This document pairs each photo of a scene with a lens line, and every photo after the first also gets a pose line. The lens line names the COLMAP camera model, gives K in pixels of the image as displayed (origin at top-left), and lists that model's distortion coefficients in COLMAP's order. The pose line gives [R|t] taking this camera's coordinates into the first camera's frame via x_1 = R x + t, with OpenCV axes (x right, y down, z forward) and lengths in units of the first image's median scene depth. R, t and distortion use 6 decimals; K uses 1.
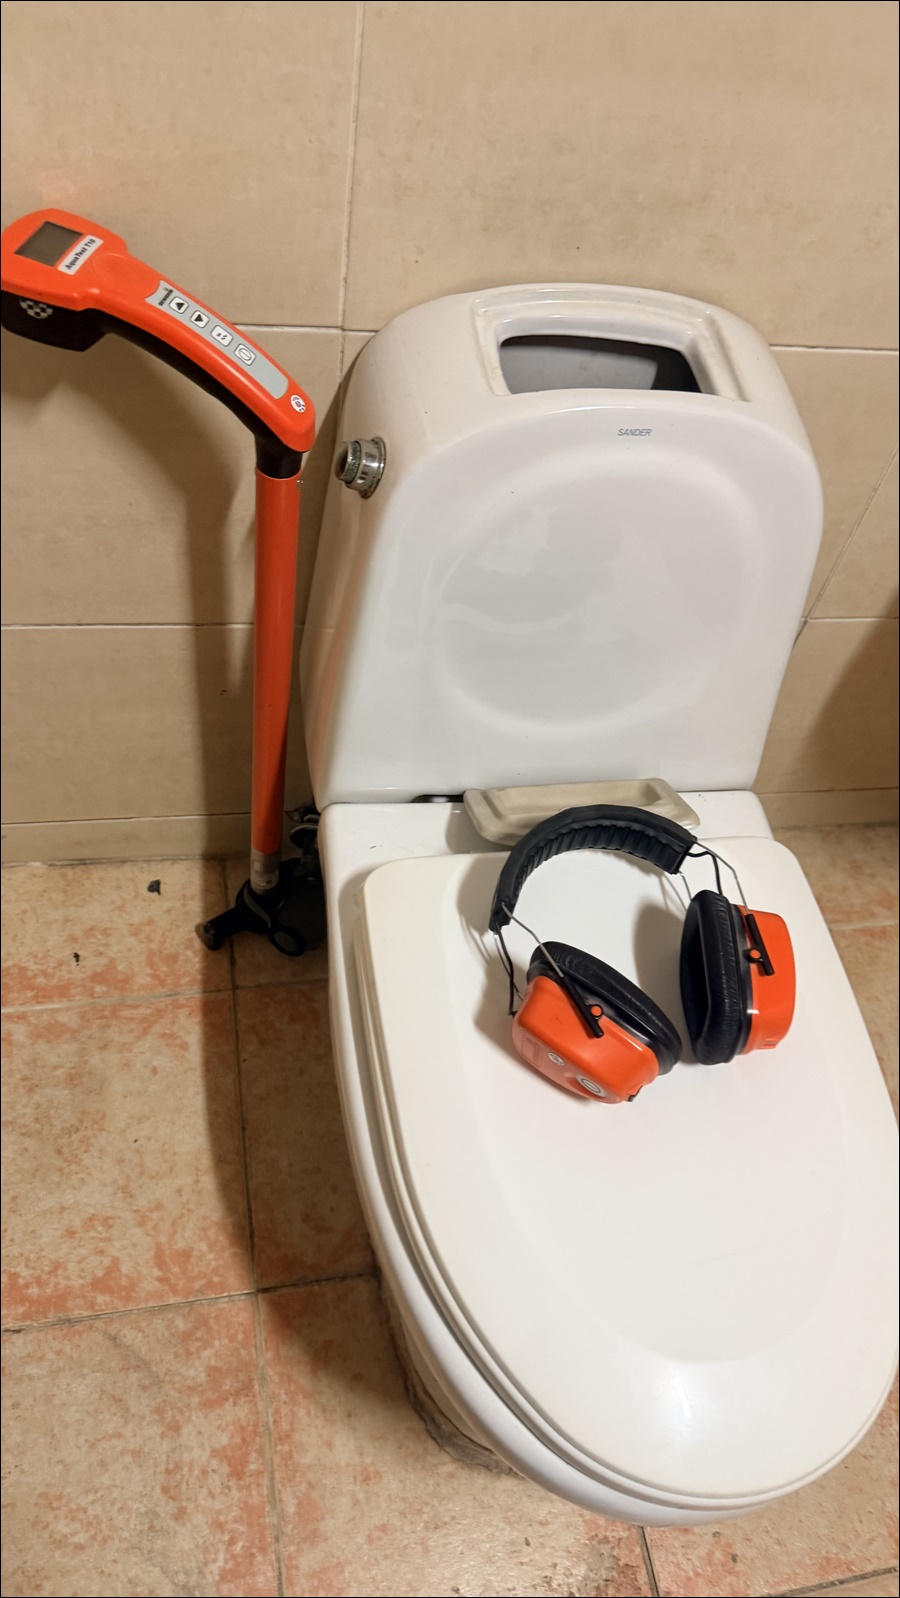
lens RADIAL K [[1079.2, 0, 450.0], [0, 1079.2, 799.0], [0, 0, 1]] dist [0.003505, -0.036022]
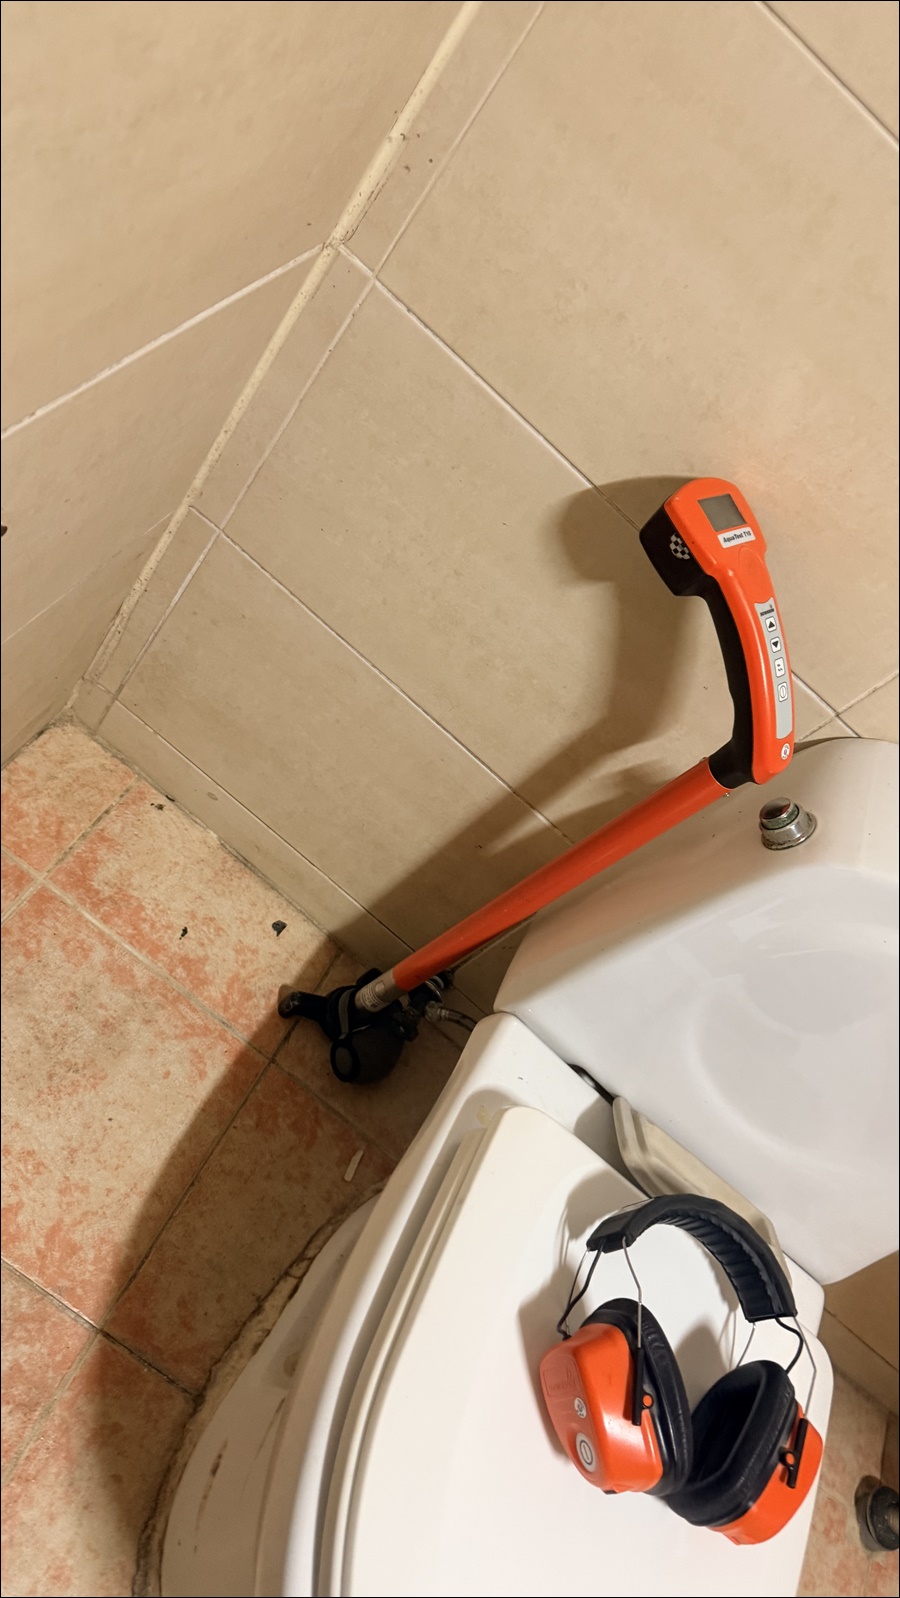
lens RADIAL K [[1102.5, 0, 450.0], [0, 1102.5, 799.0], [0, 0, 1]] dist [-0.016226, 0.000204]
pose [[0.739446, 0.668786, -0.077110, -0.183900], [-0.672280, 0.727519, -0.136950, 0.032792], [-0.035491, 0.153106, 0.987572, -0.052955]]
